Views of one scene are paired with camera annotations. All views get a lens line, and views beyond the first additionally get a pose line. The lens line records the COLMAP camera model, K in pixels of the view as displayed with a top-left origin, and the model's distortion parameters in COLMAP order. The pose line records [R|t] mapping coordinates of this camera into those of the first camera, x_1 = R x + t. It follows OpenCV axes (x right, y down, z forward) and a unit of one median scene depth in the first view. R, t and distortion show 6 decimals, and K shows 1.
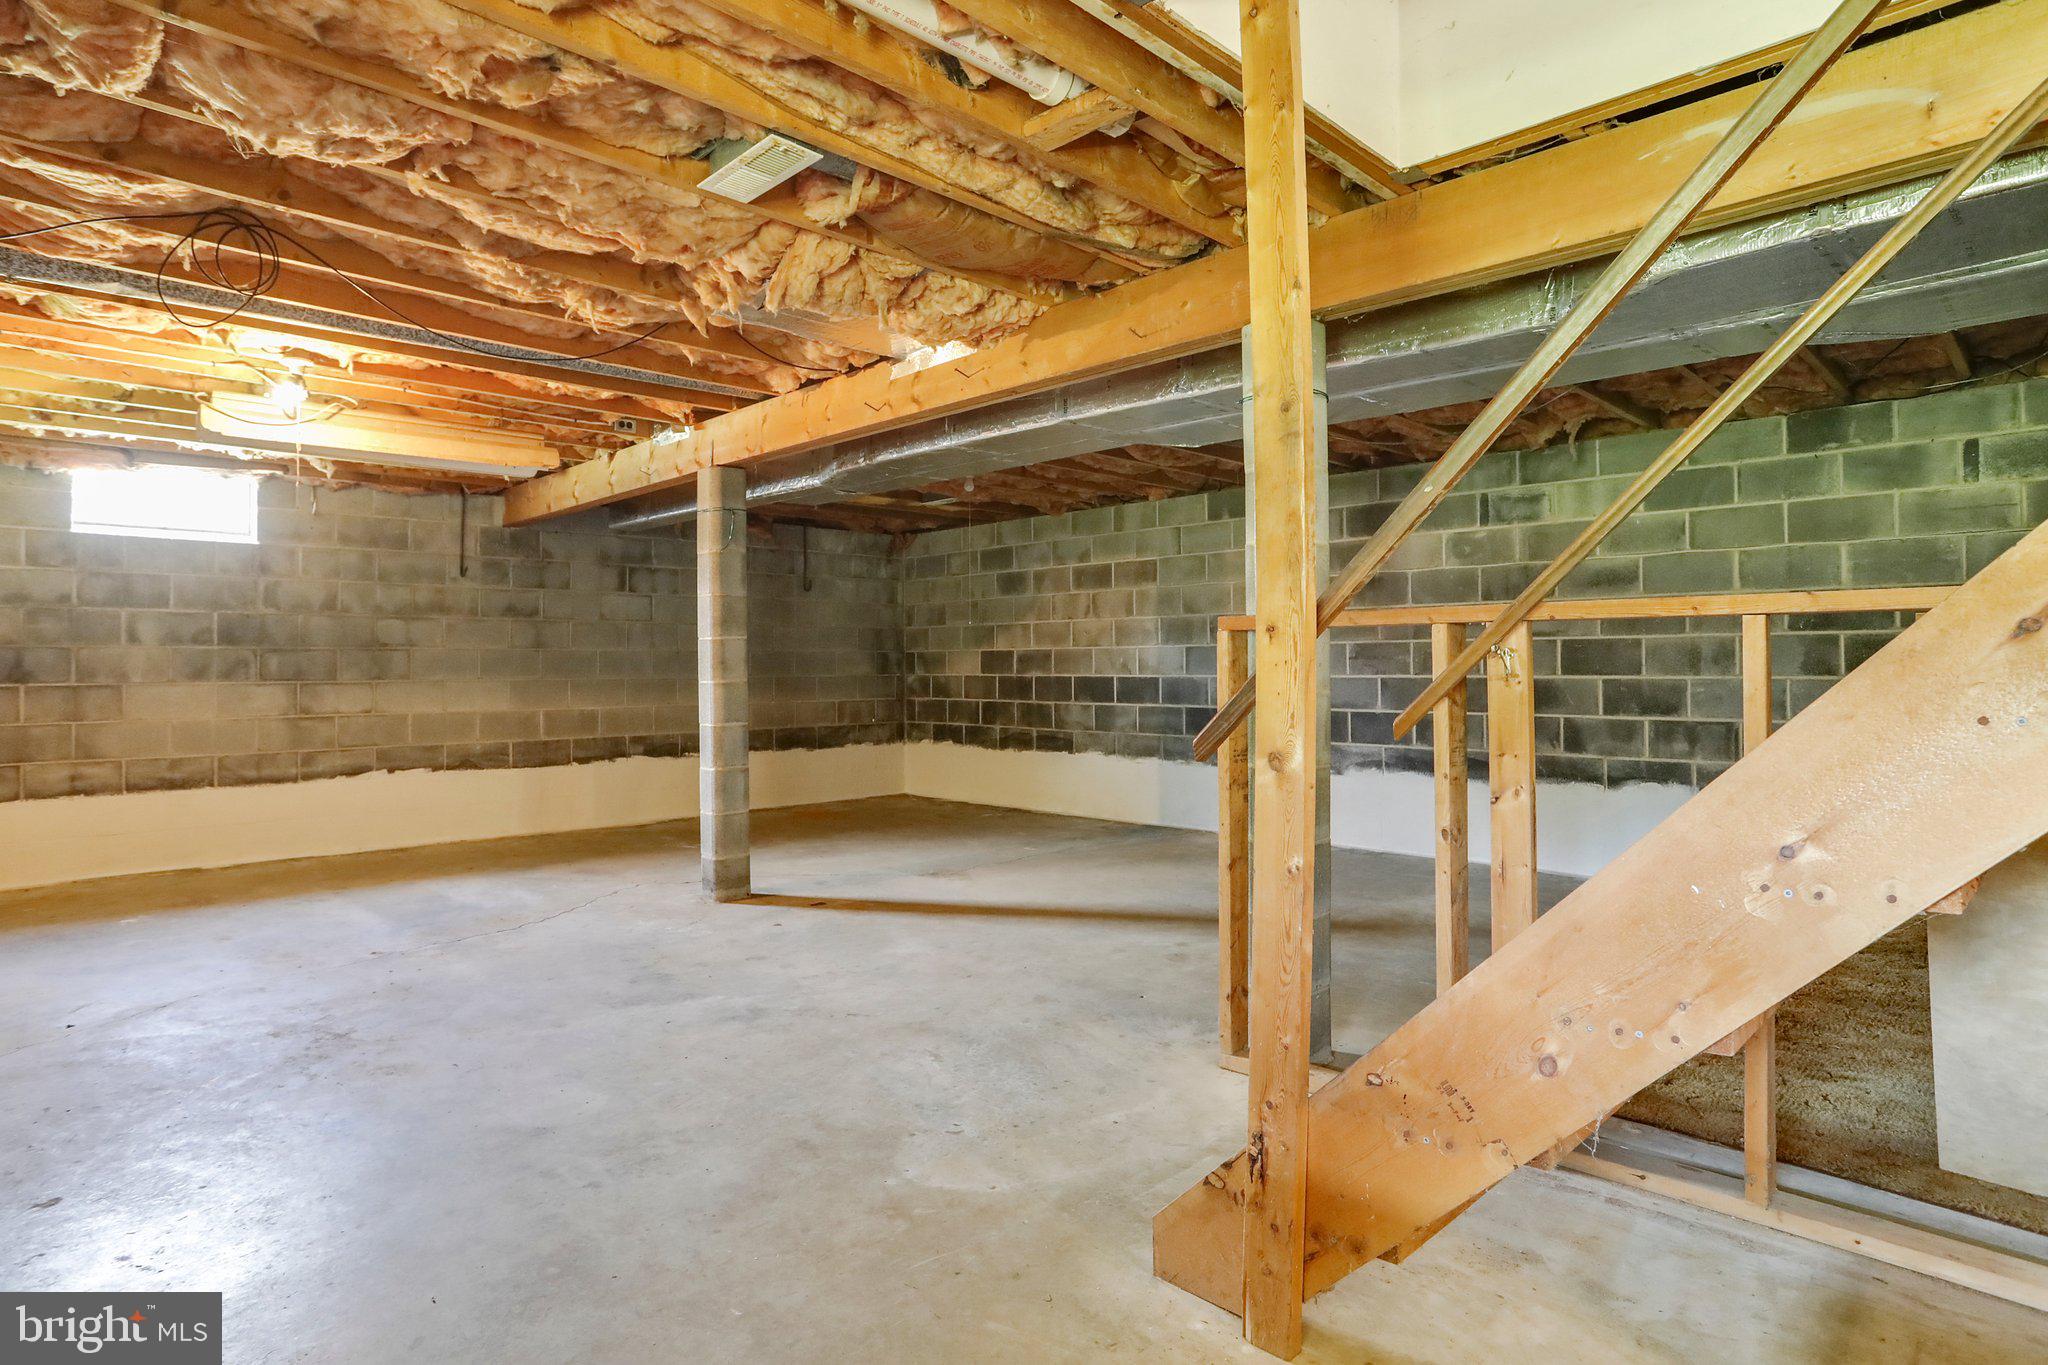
lens RADIAL K [[1095.8, 0, 1014.3], [0, 1095.8, 662.9], [0, 0, 1]] dist [-0.057953, 0.028511]
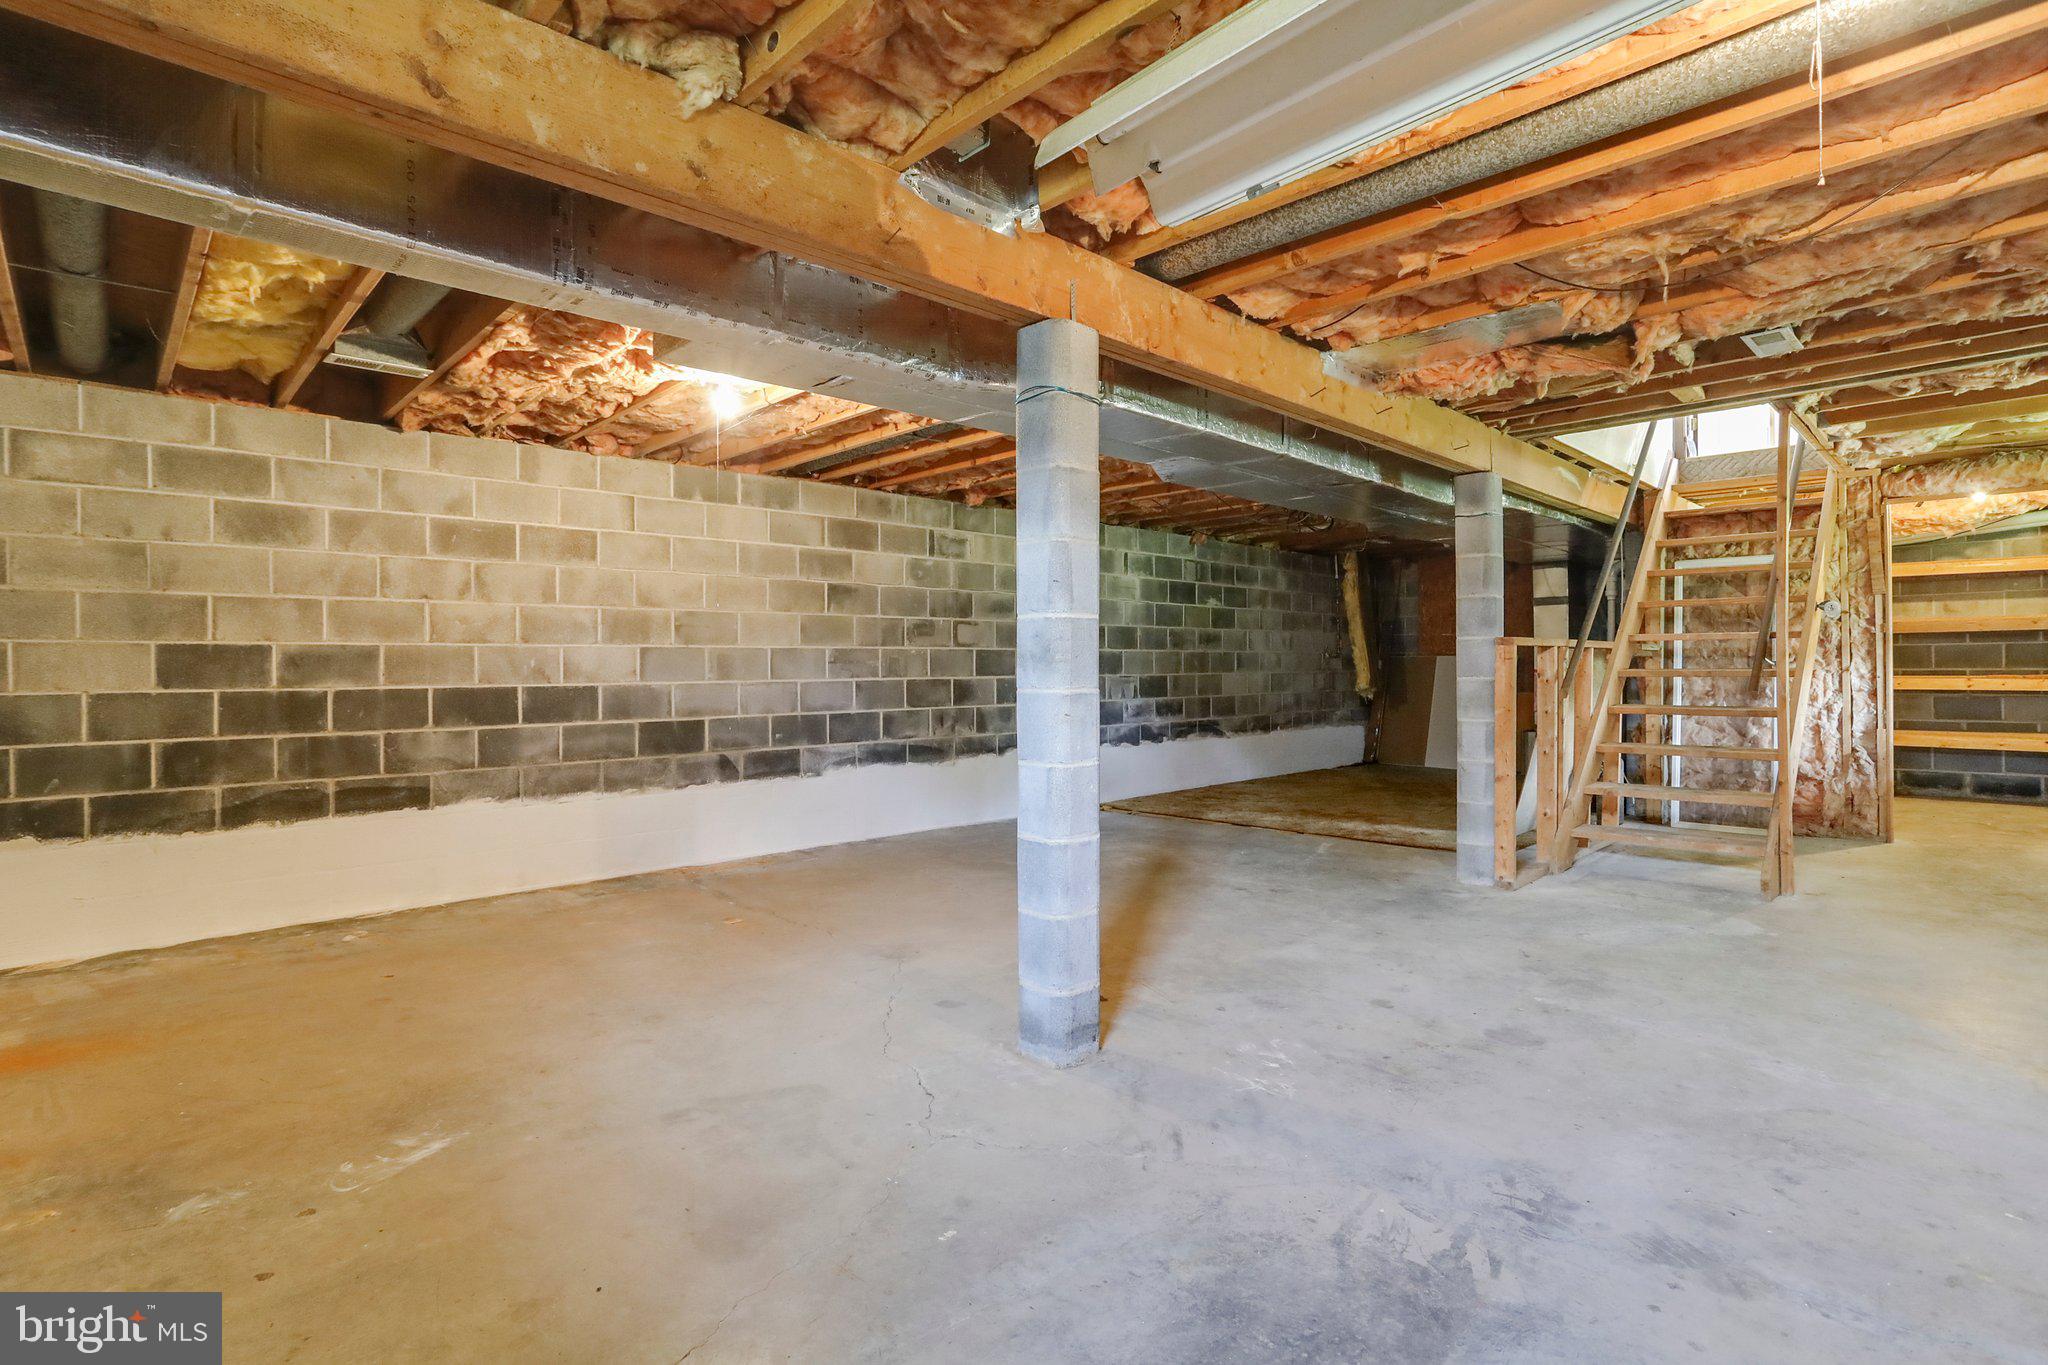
lens RADIAL K [[1004.2, 0, 1011.8], [0, 1004.2, 673.1], [0, 0, 1]] dist [-0.063143, 0.033242]
pose [[0.020329, 0.000658, 0.999793, -0.557752], [0.006657, 0.999978, -0.000793, 0.006628], [-0.999771, 0.006672, 0.020324, 0.697530]]
